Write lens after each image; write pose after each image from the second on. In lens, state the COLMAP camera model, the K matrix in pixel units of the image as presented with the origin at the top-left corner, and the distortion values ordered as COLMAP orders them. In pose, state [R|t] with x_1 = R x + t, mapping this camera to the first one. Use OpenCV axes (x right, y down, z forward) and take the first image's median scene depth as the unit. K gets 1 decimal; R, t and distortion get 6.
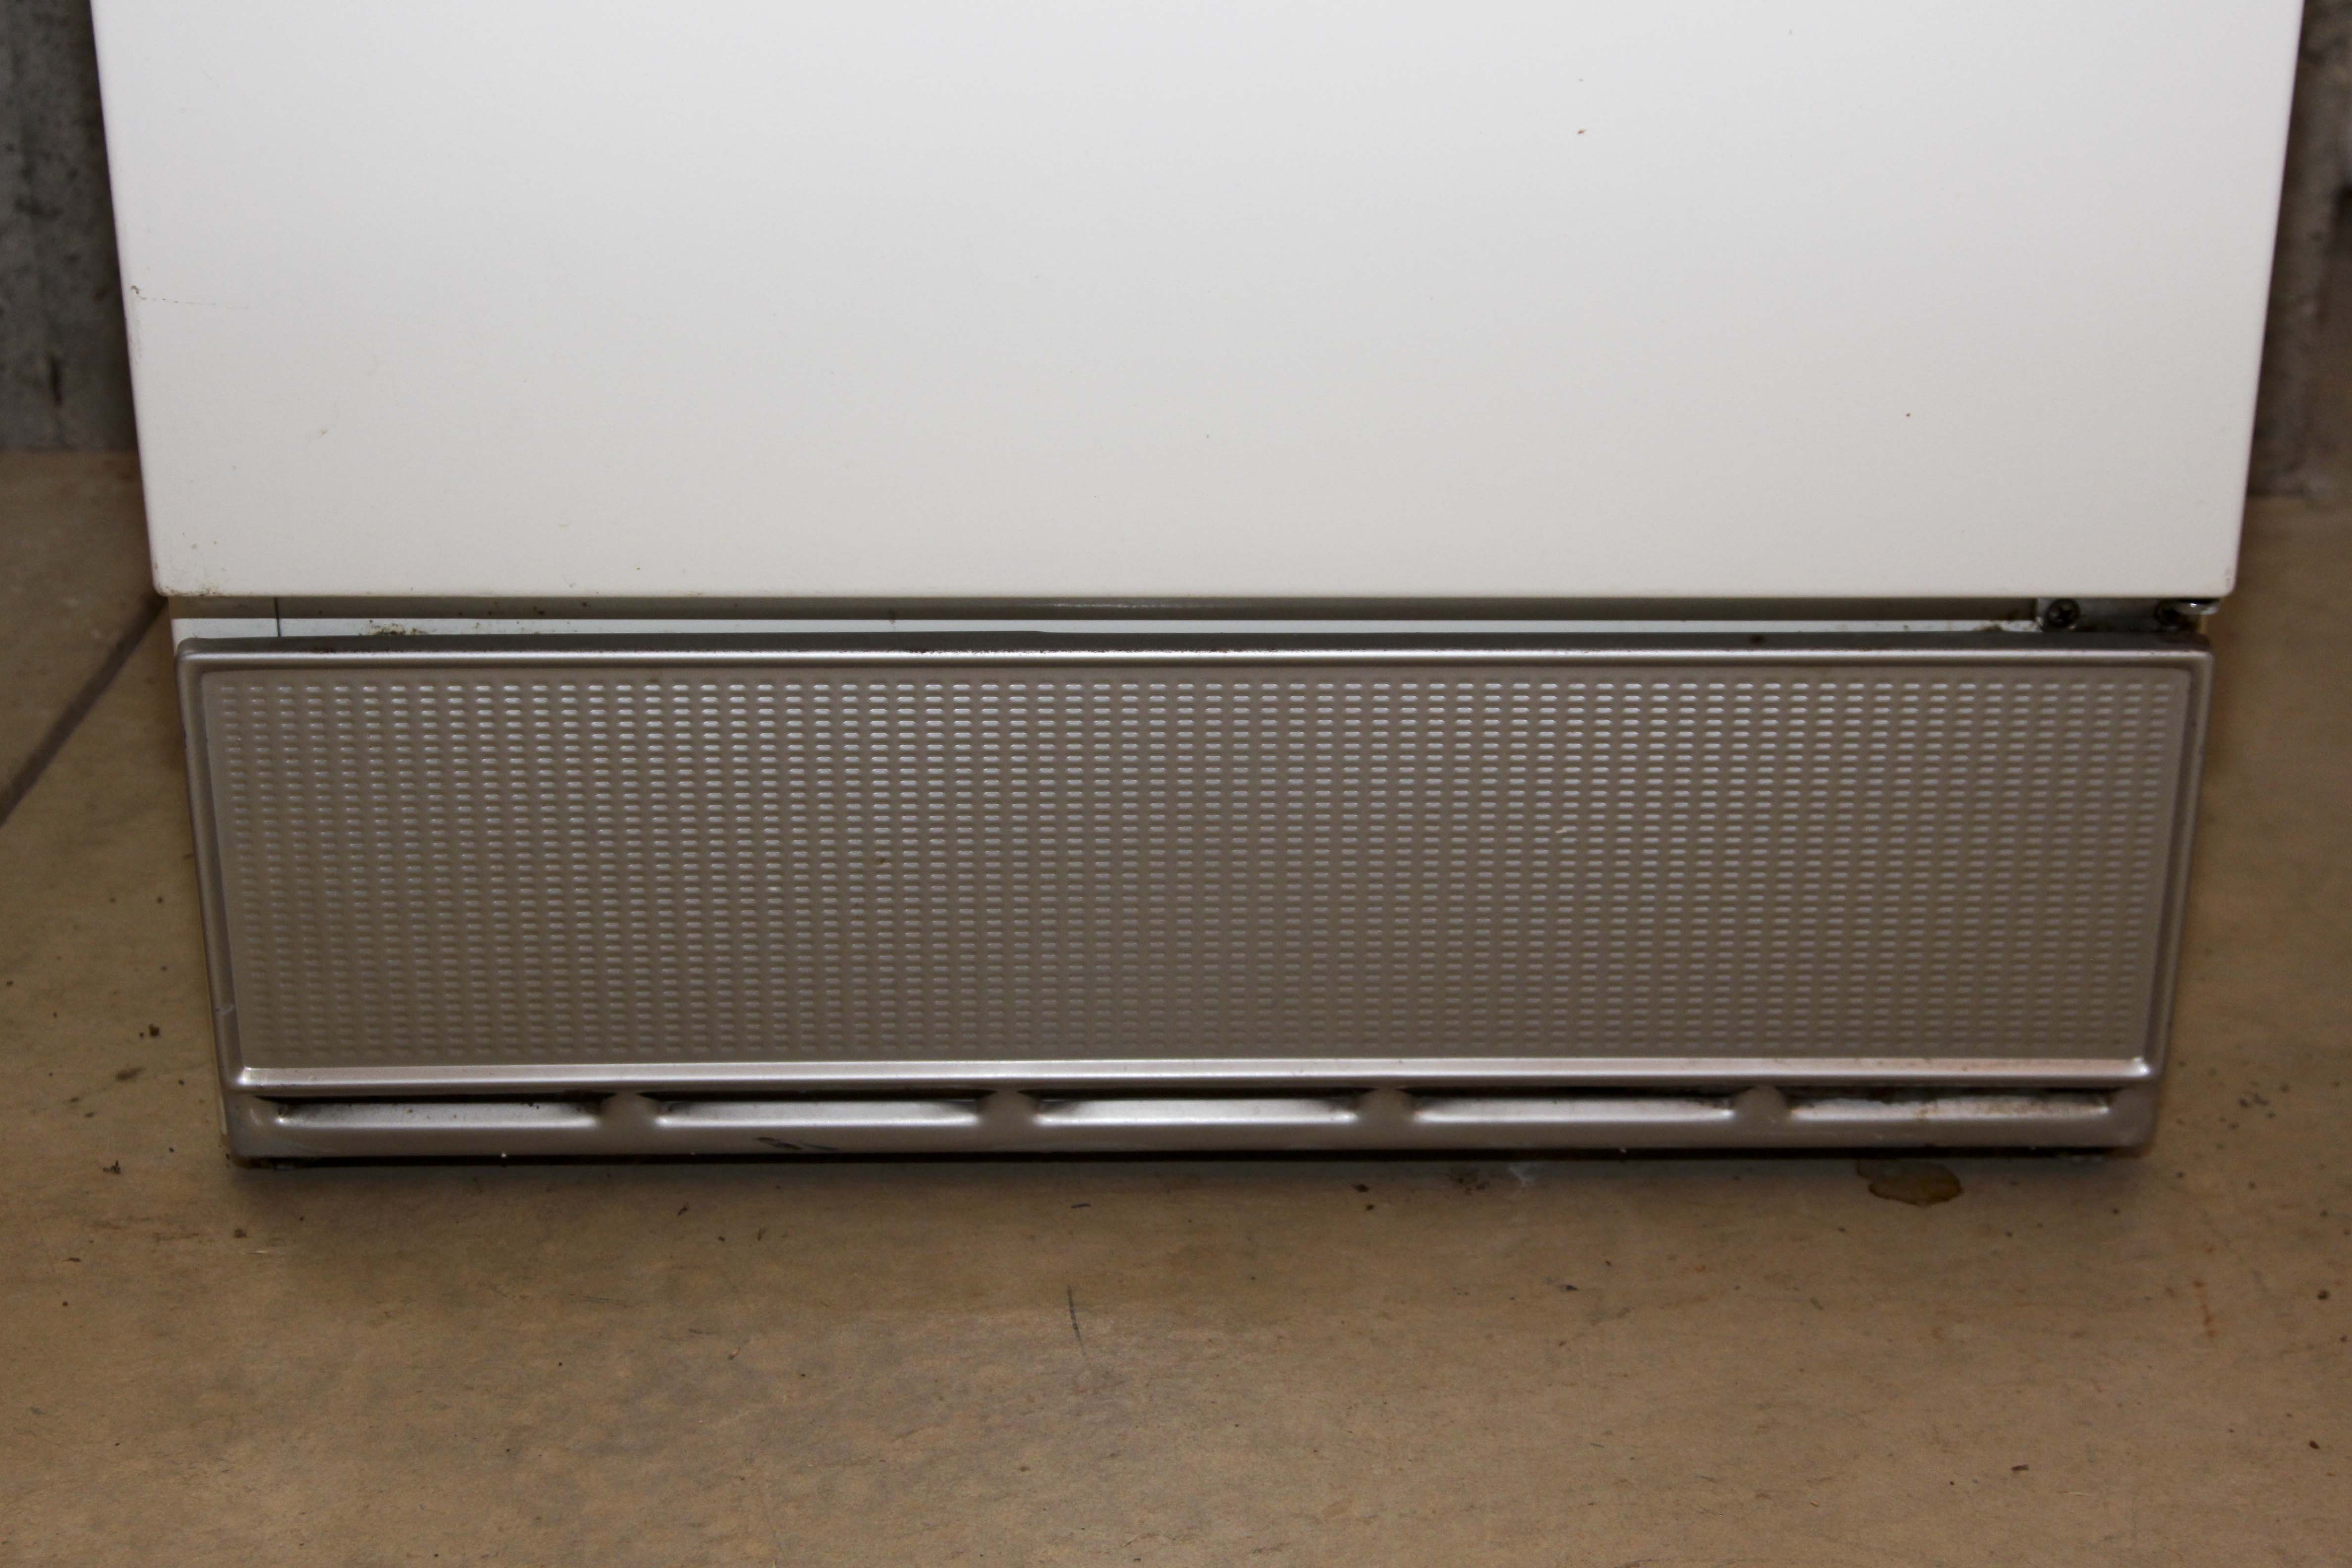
lens RADIAL K [[3893.2, 0, 1213.4], [0, 3893.2, 916.8], [0, 0, 1]] dist [0.005470, 0.000000]
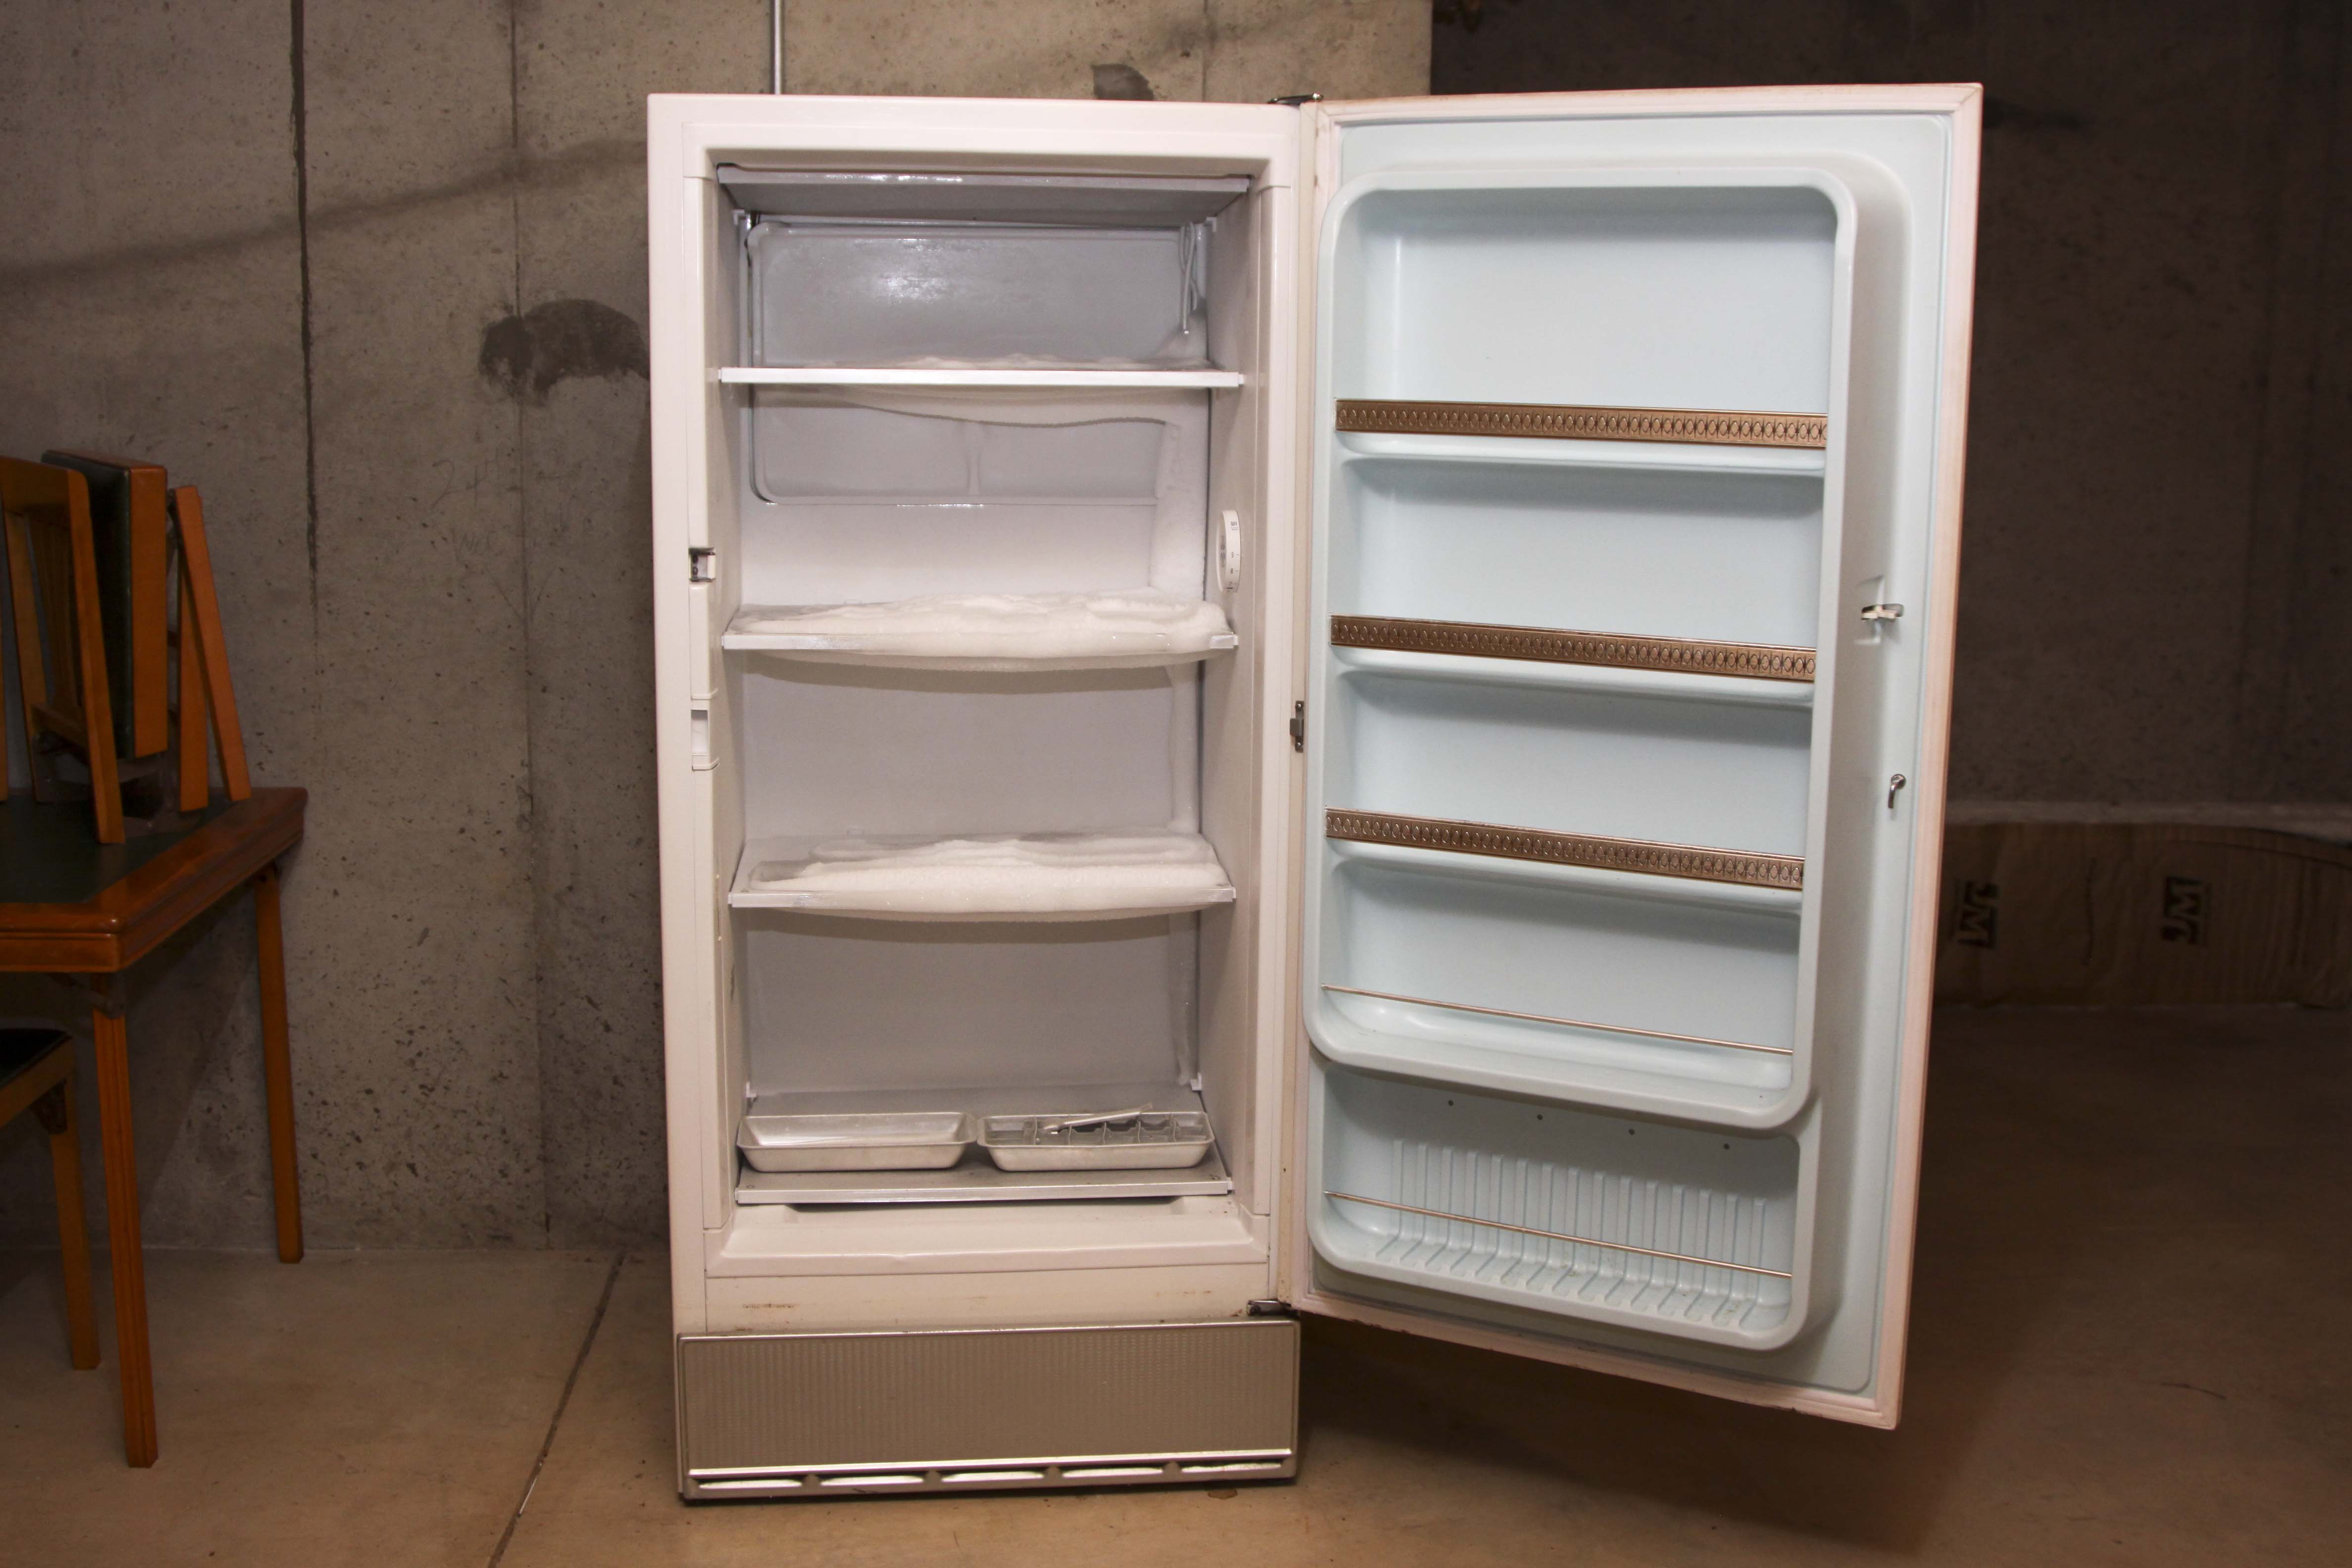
lens RADIAL K [[2514.3, 0, 1209.8], [0, 2514.3, 782.6], [0, 0, 1]] dist [-0.116740, 0.000000]
pose [[0.995241, -0.009791, 0.096950, -0.019197], [0.034476, 0.965965, -0.256366, 0.030650], [-0.091140, 0.258488, 0.961705, -1.097413]]
